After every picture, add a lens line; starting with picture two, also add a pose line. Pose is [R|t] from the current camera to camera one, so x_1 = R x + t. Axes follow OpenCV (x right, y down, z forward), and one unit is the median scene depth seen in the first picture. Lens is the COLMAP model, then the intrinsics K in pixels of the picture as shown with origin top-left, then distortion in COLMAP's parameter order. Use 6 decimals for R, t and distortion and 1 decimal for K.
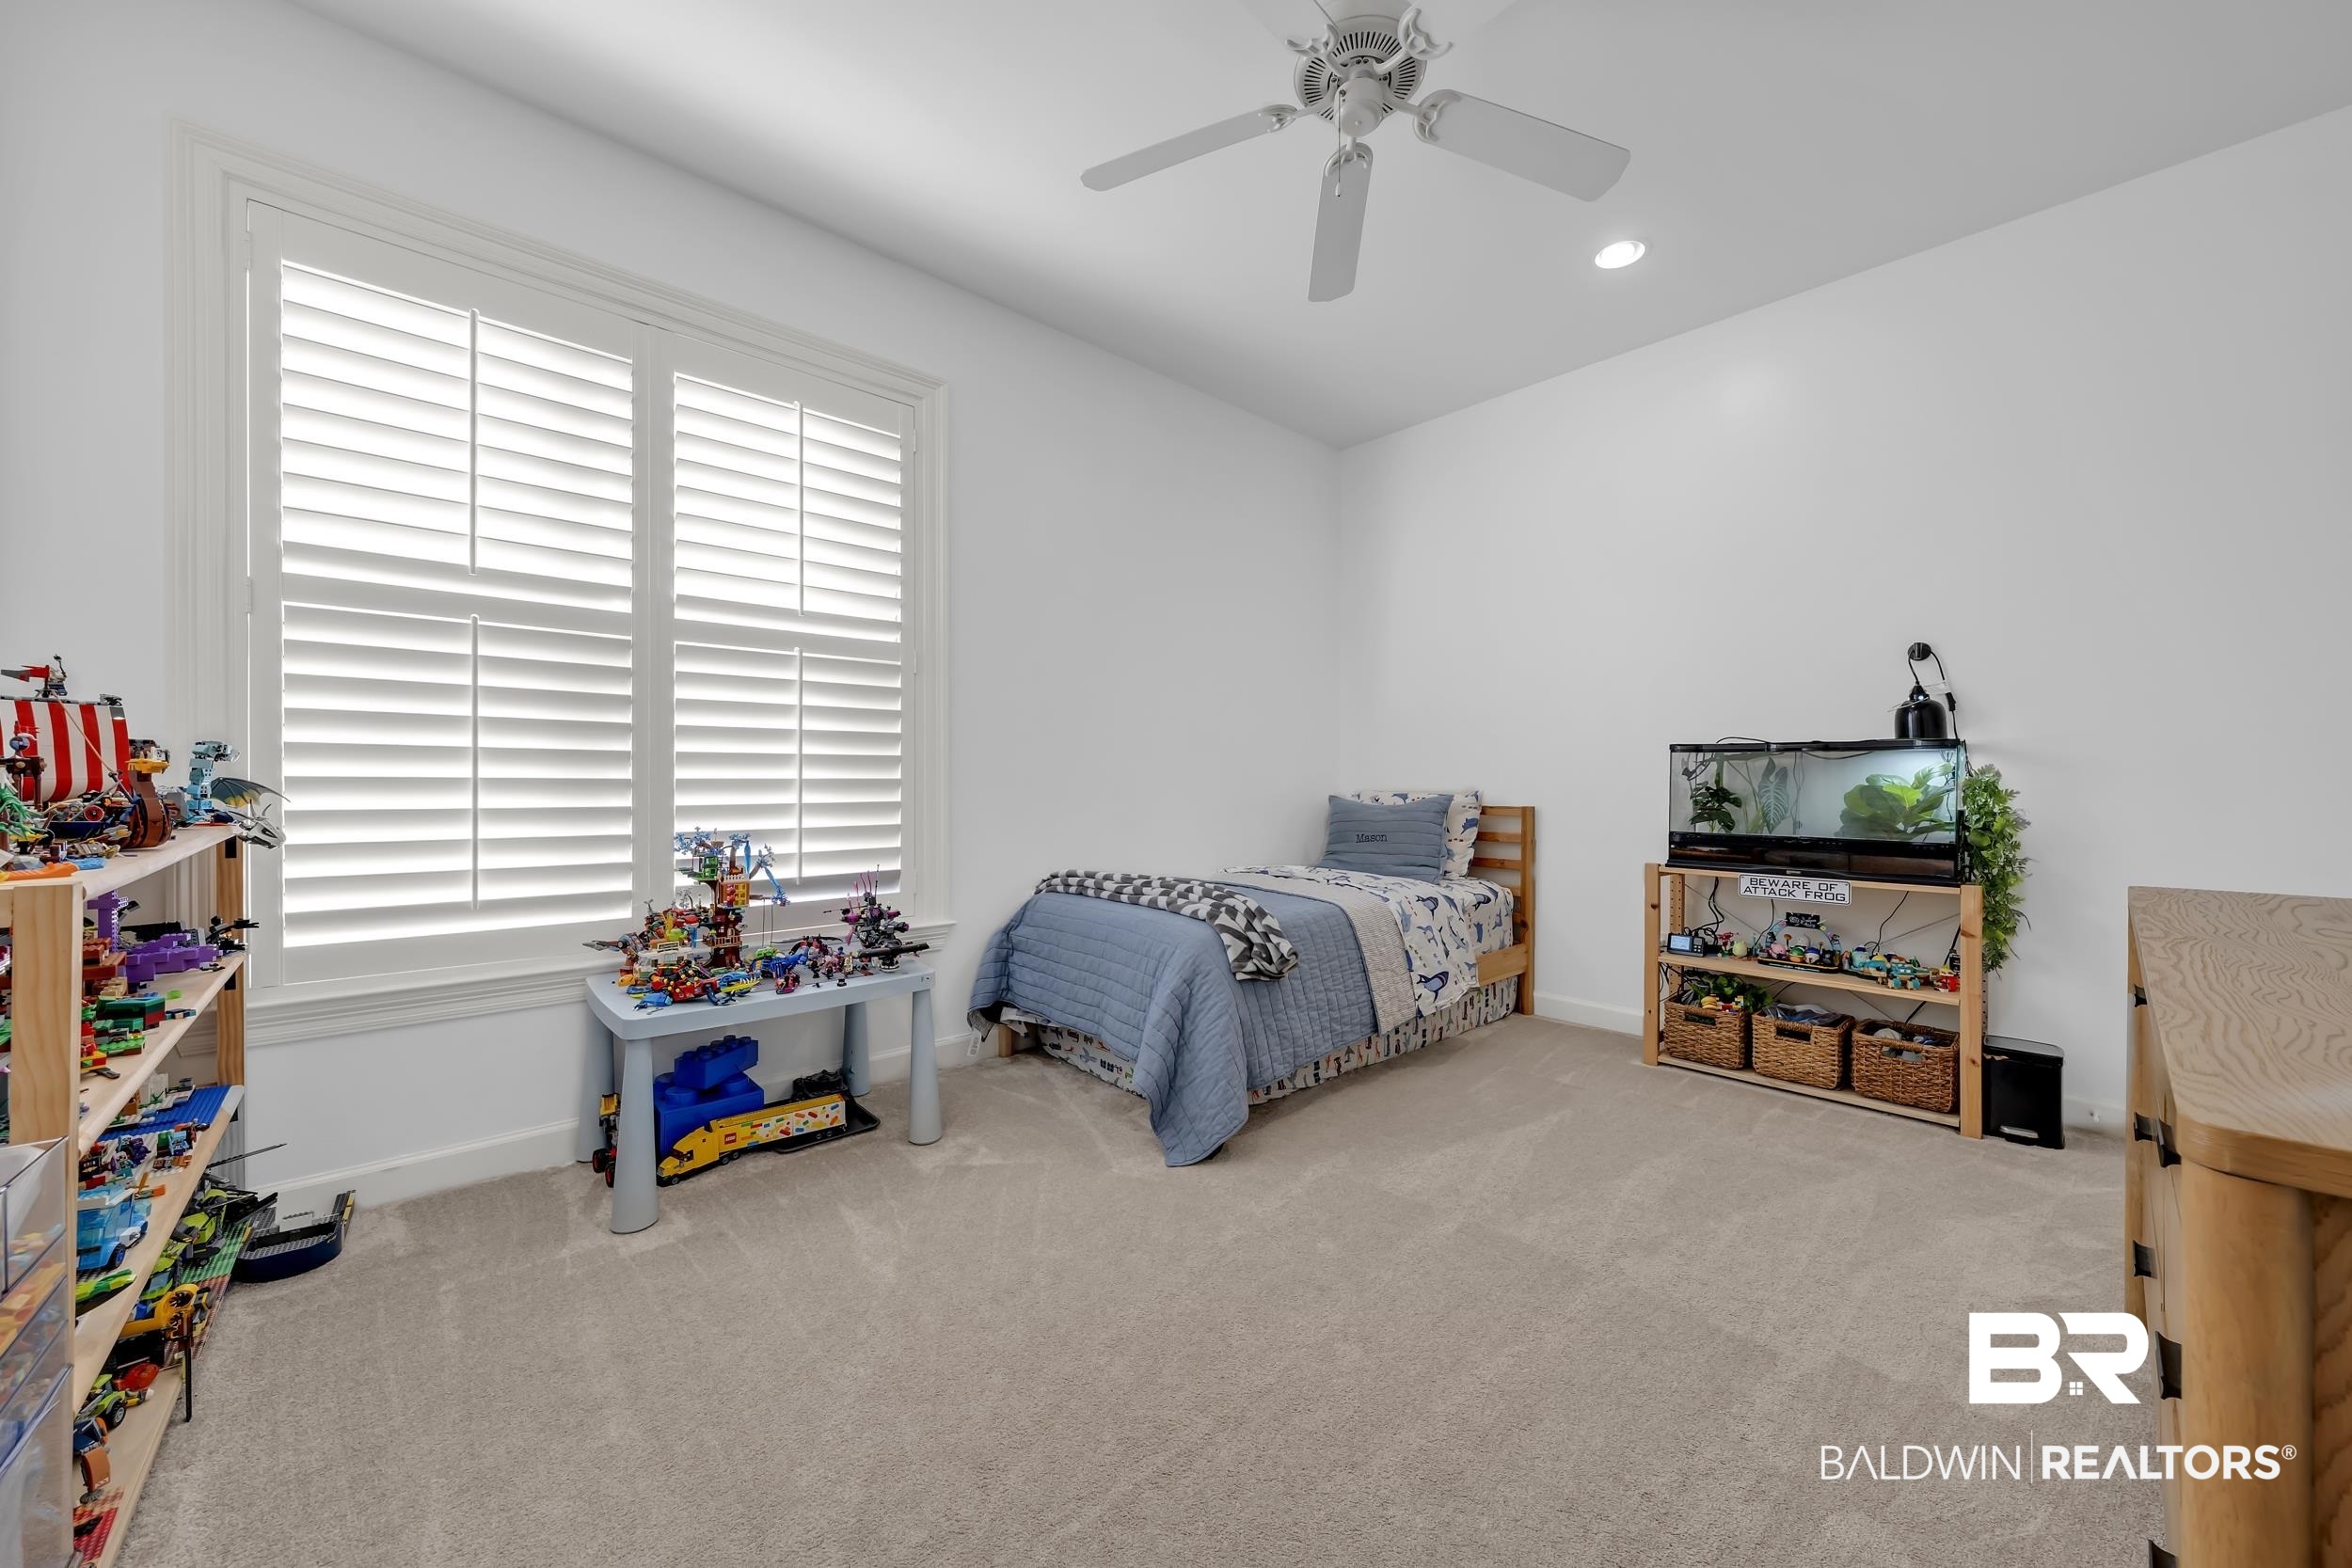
lens RADIAL K [[873.1, 0, 1179.8], [0, 873.1, 782.2], [0, 0, 1]] dist [-0.006468, 0.000165]
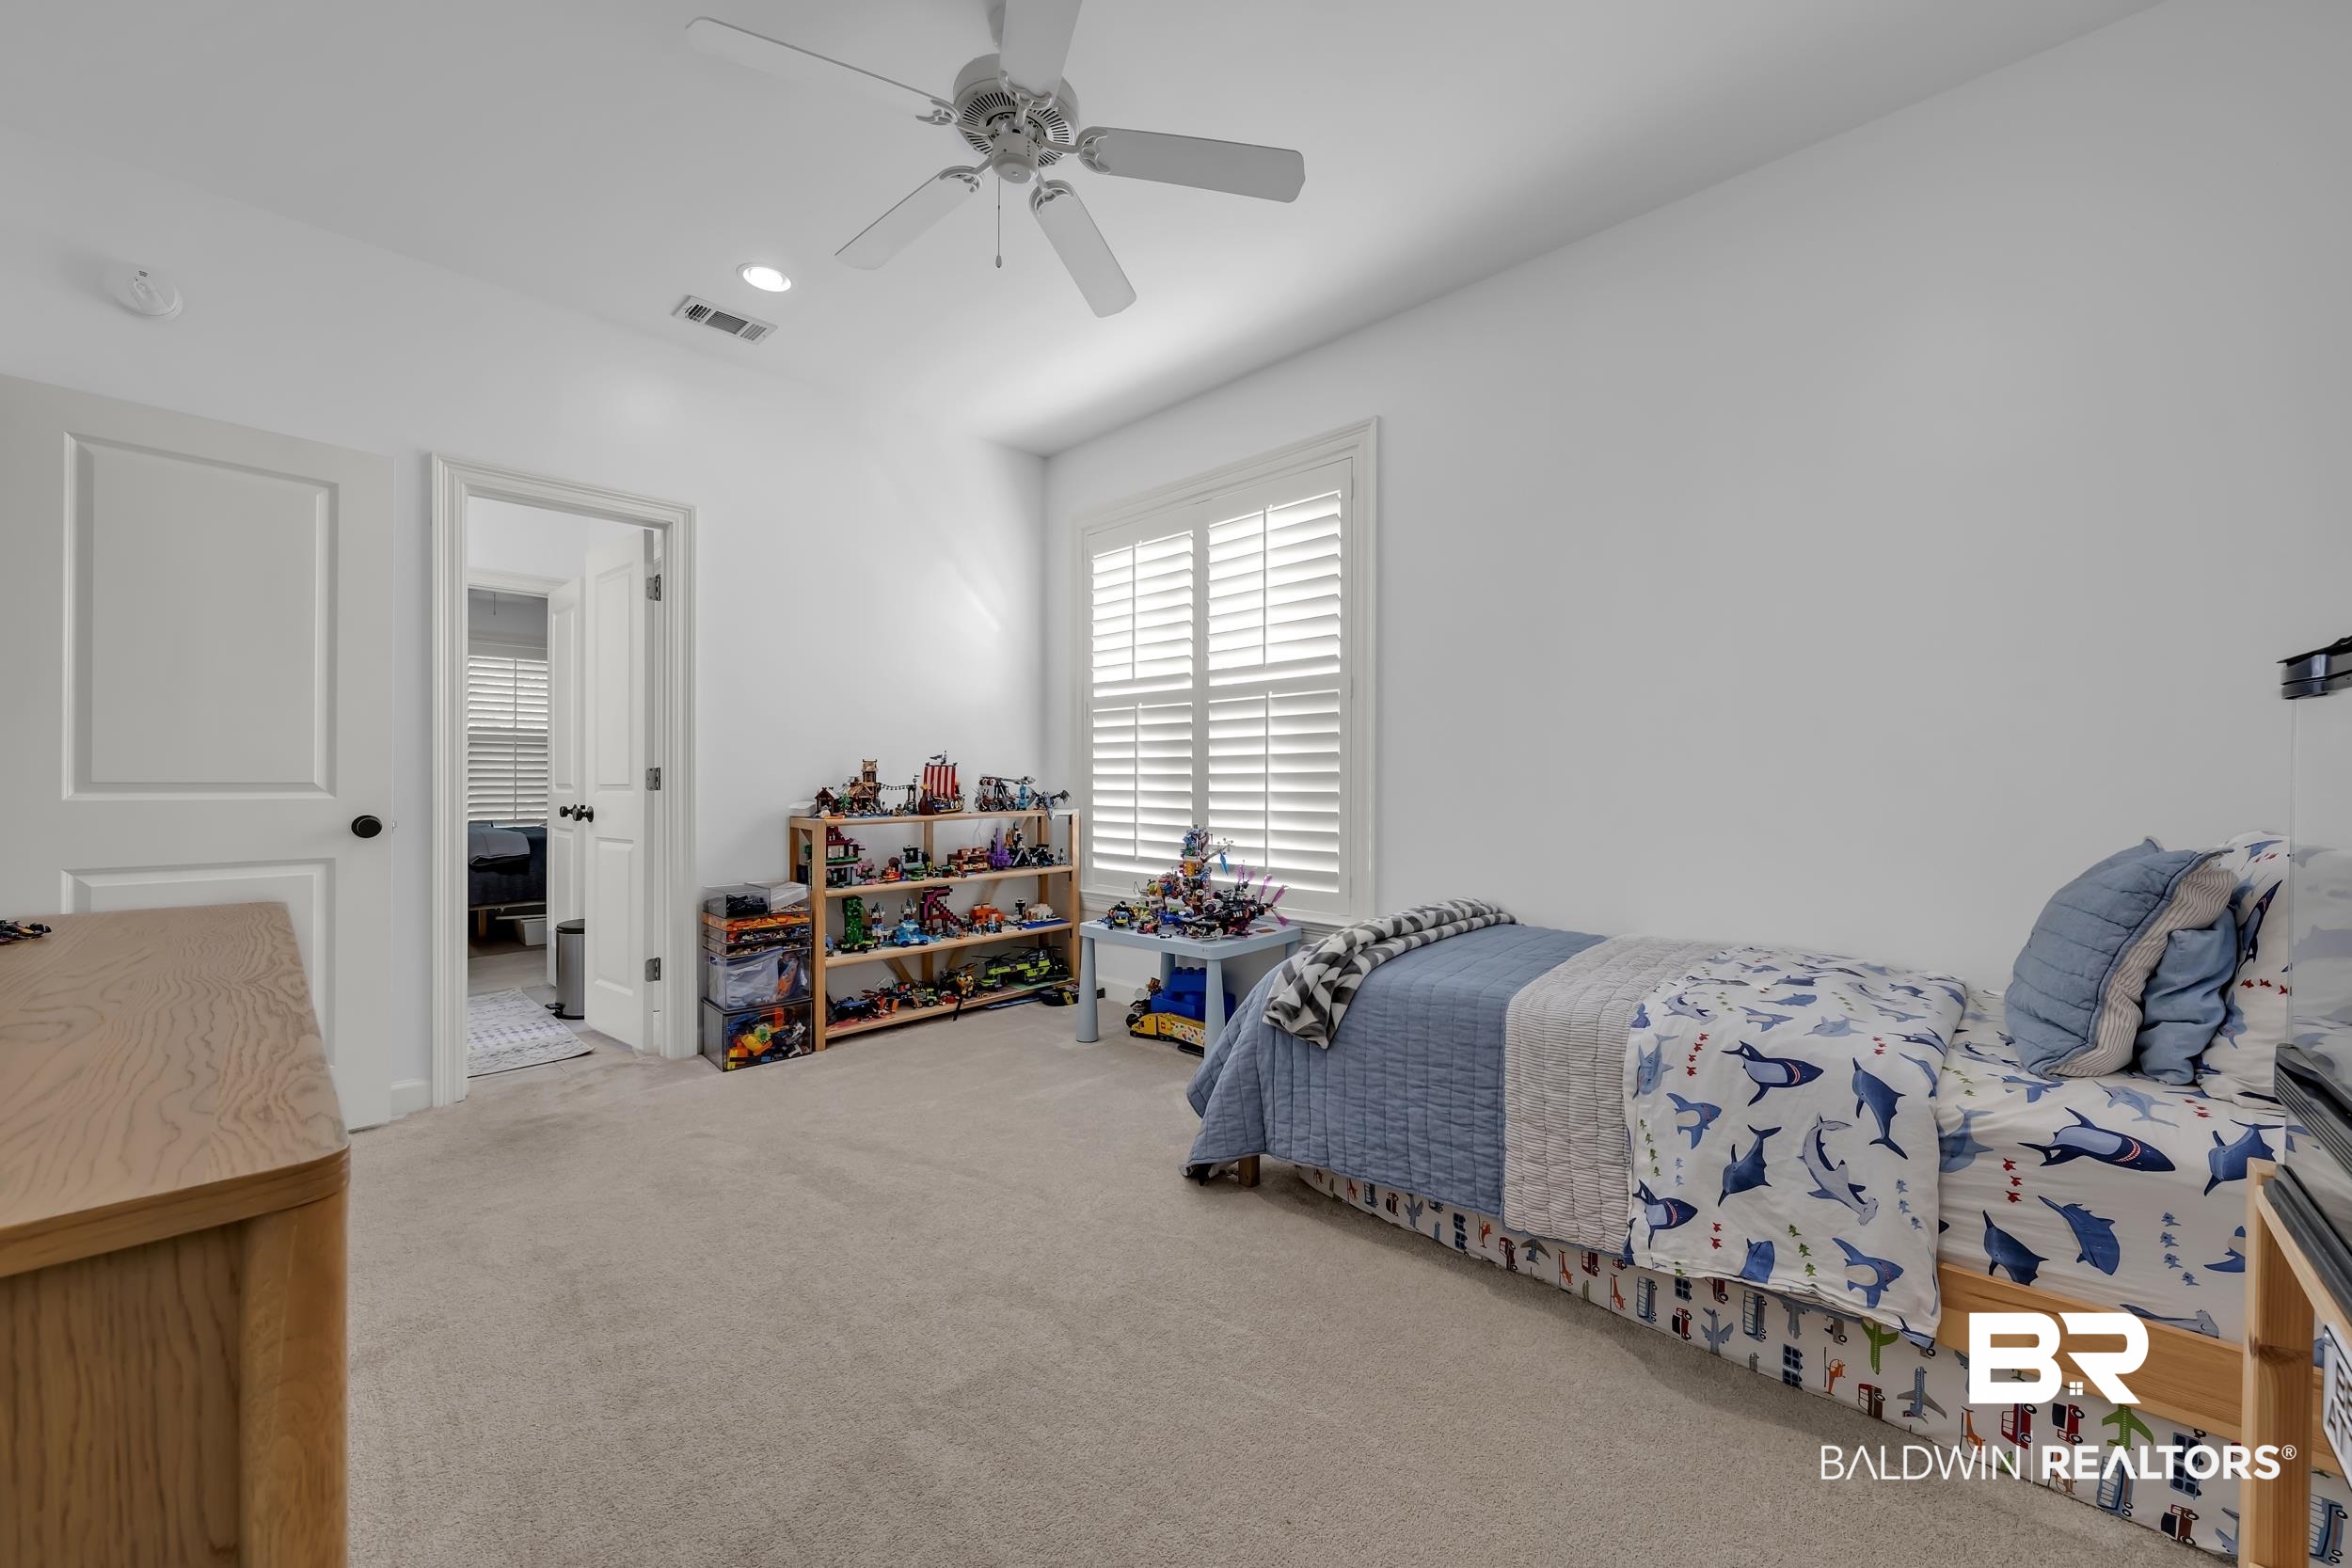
lens RADIAL K [[841.7, 0, 1181.9], [0, 841.7, 789.7], [0, 0, 1]] dist [-0.006062, 0.000179]
pose [[0.084854, -0.001765, -0.996392, 0.733974], [-0.010998, 0.999936, -0.002708, -0.001993], [0.996333, 0.011188, 0.084830, 0.688161]]
